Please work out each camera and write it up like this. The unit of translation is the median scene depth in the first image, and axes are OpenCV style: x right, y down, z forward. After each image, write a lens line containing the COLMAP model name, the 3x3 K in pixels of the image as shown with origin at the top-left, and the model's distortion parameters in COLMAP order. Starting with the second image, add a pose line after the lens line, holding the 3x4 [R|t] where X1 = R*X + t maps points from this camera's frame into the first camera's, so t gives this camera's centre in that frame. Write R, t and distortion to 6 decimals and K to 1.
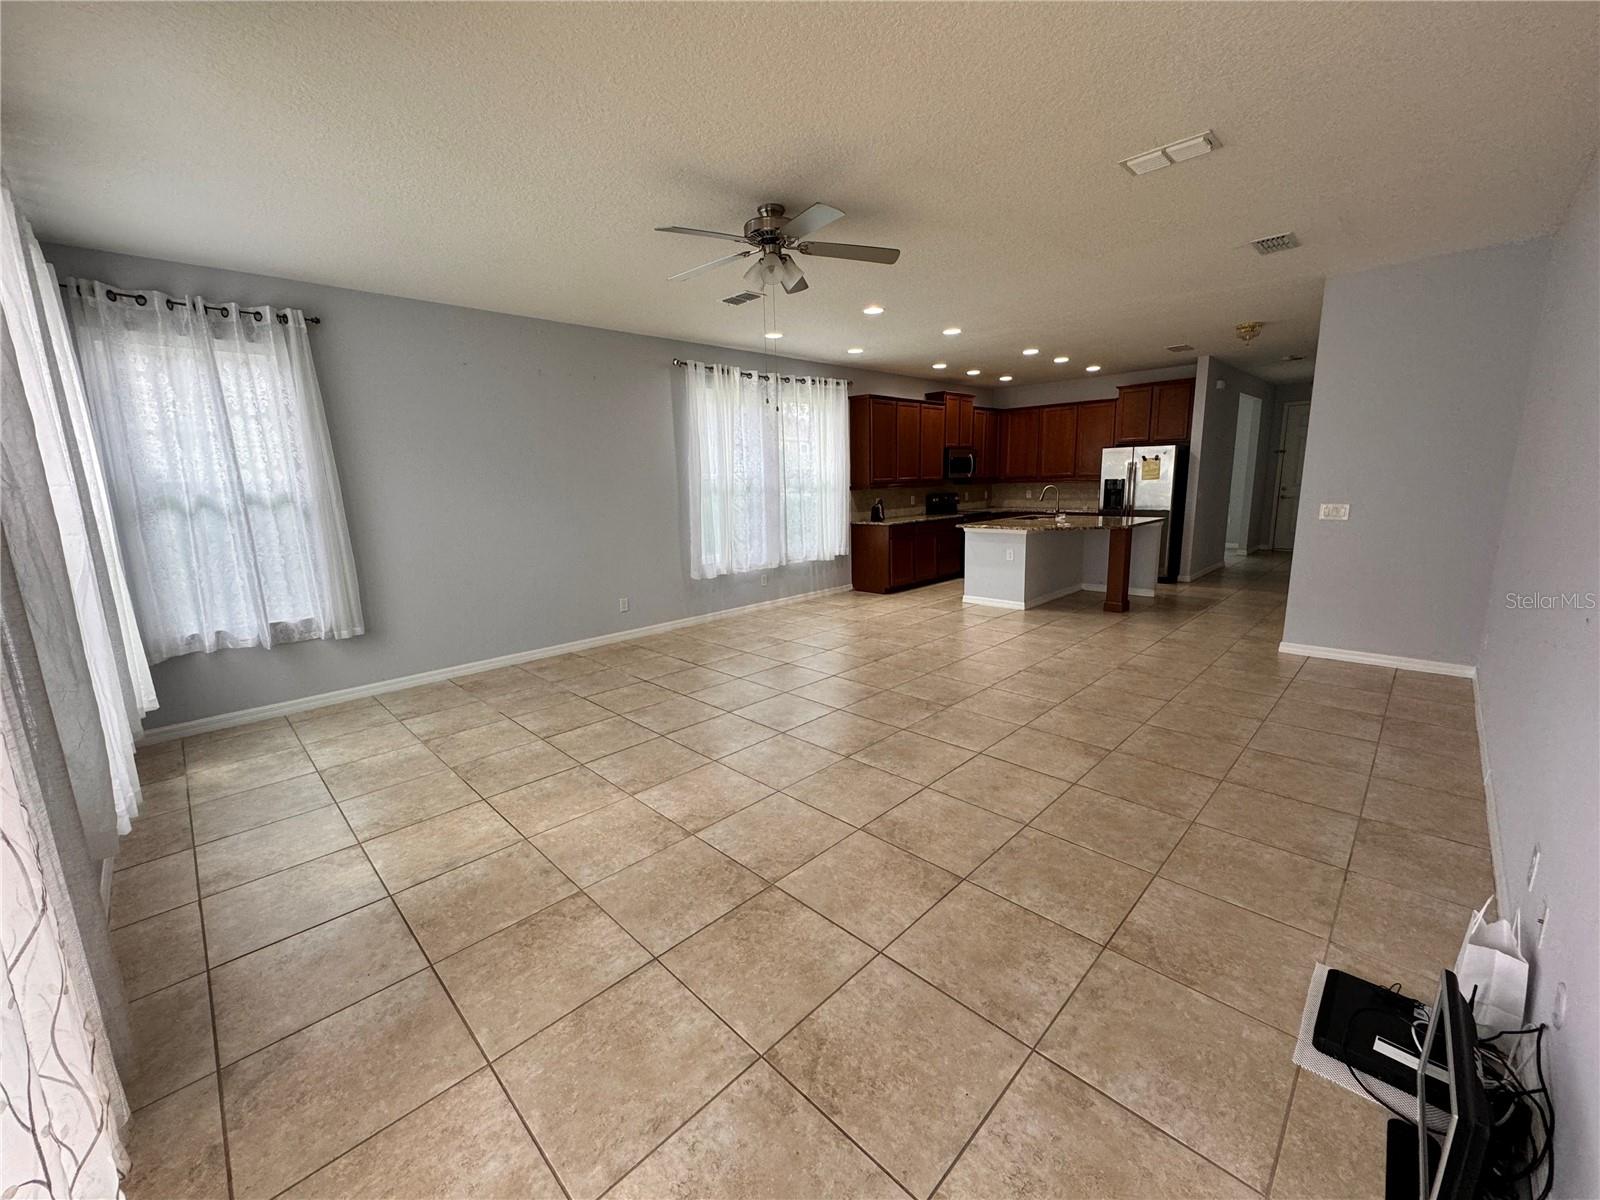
lens RADIAL K [[634.2, 0, 798.5], [0, 634.2, 598.1], [0, 0, 1]] dist [-0.004001, 0.000401]
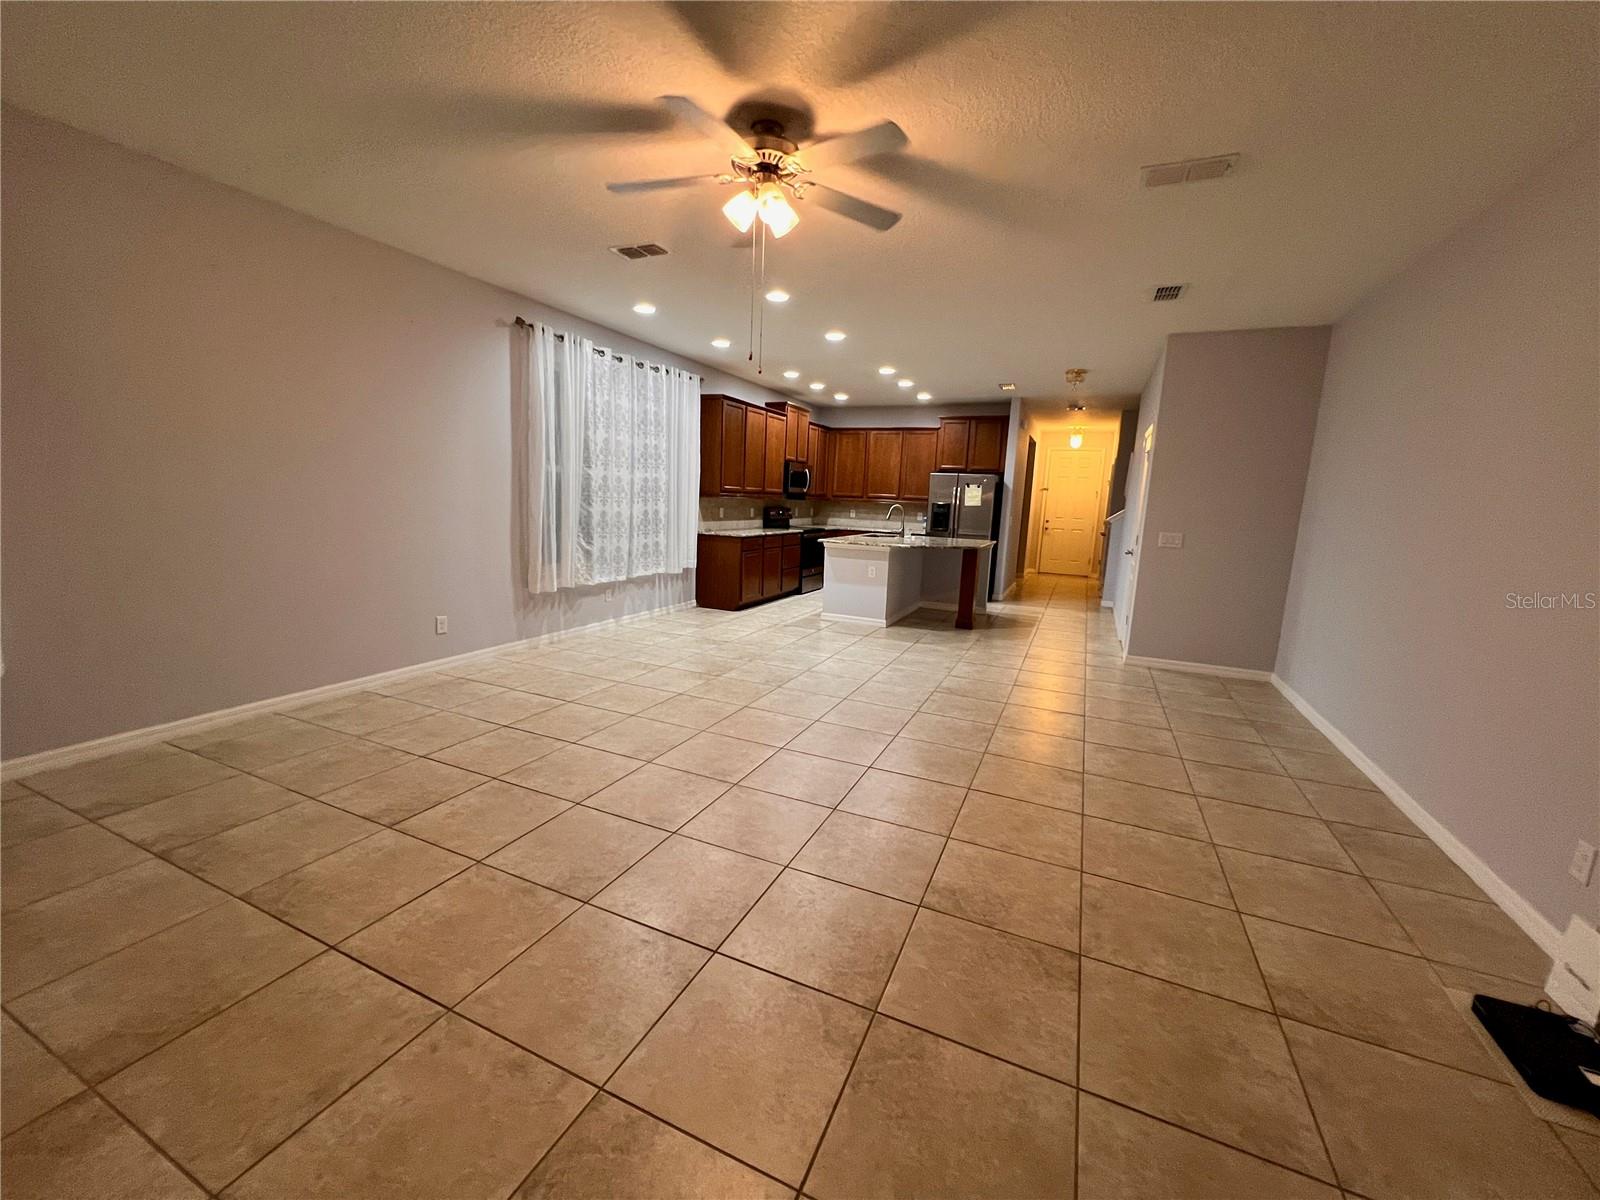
lens RADIAL K [[638.8, 0, 792.8], [0, 638.8, 599.0], [0, 0, 1]] dist [-0.004854, 0.001103]
pose [[0.934780, 0.008736, 0.355121, -0.190712], [0.000091, 0.999692, -0.024832, -0.001759], [-0.355228, 0.023245, 0.934491, 0.164455]]
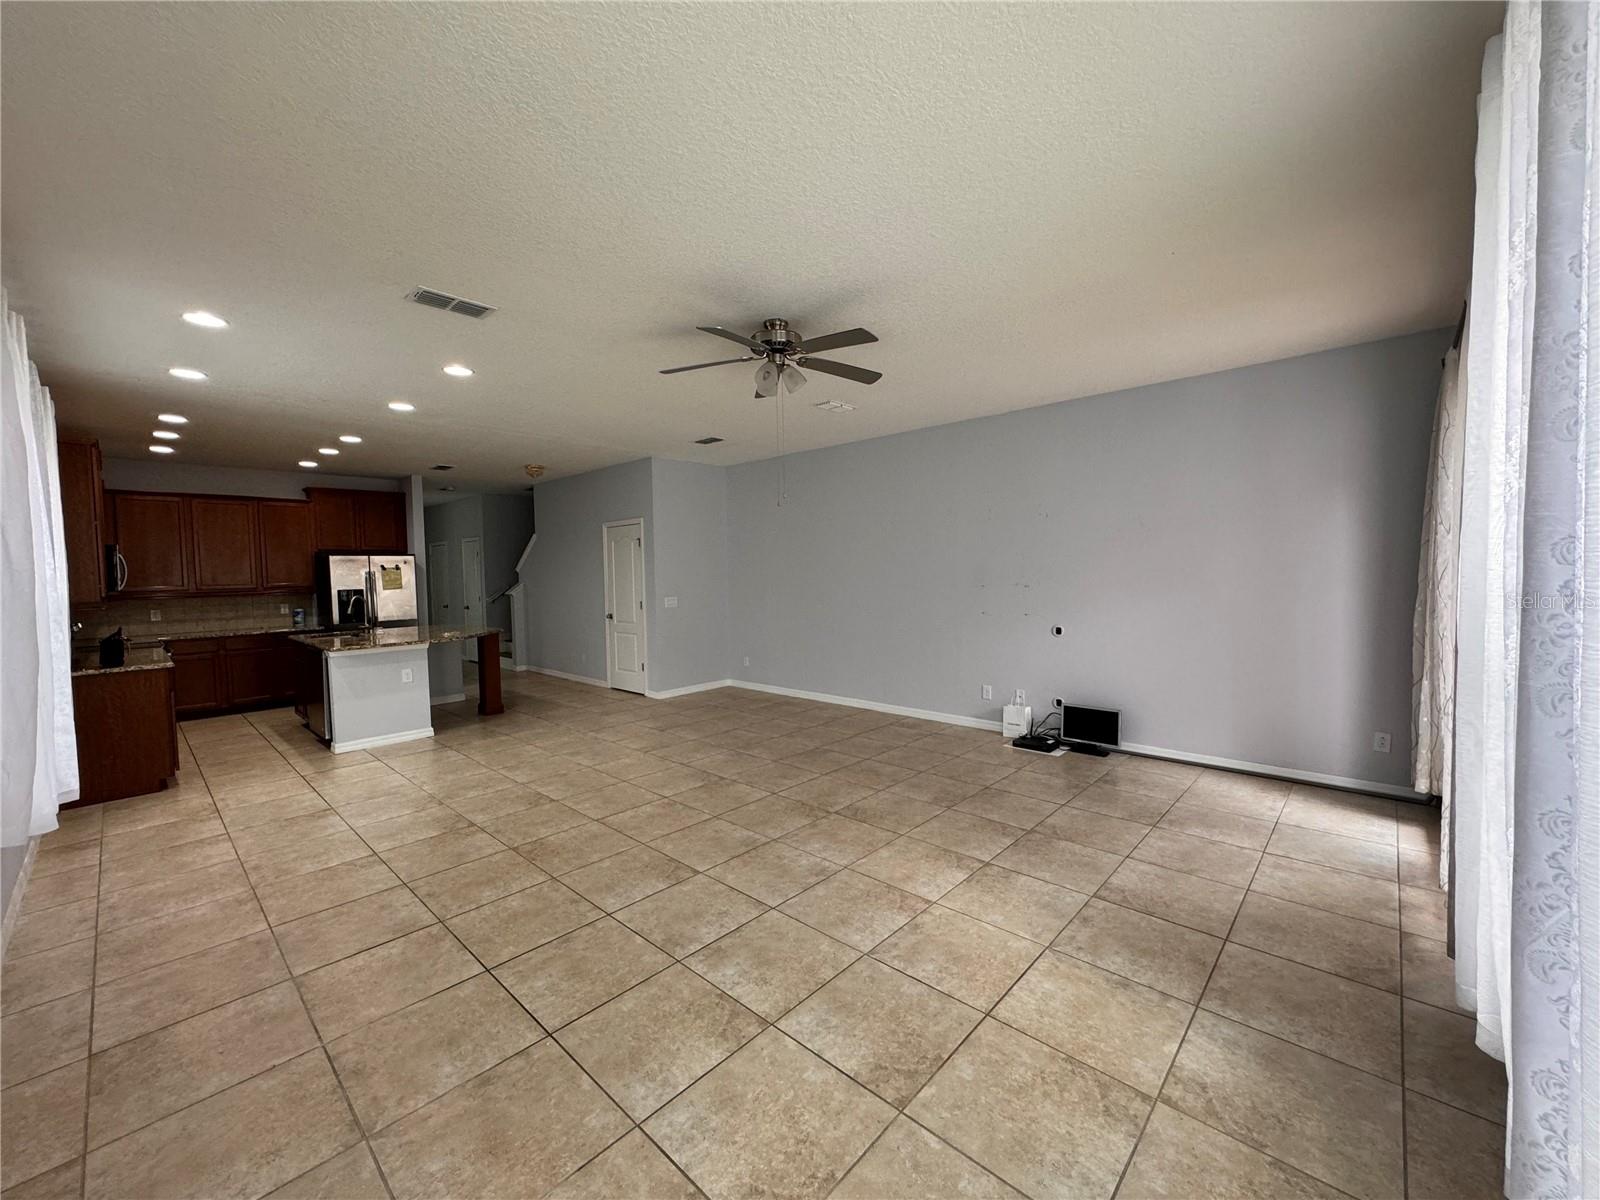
lens RADIAL K [[634.2, 0, 803.9], [0, 634.2, 599.9], [0, 0, 1]] dist [-0.004001, 0.000401]
pose [[-0.035406, -0.021970, 0.999131, -0.733207], [0.208008, 0.977701, 0.028870, -0.115803], [-0.977486, 0.208850, -0.030047, 0.704684]]
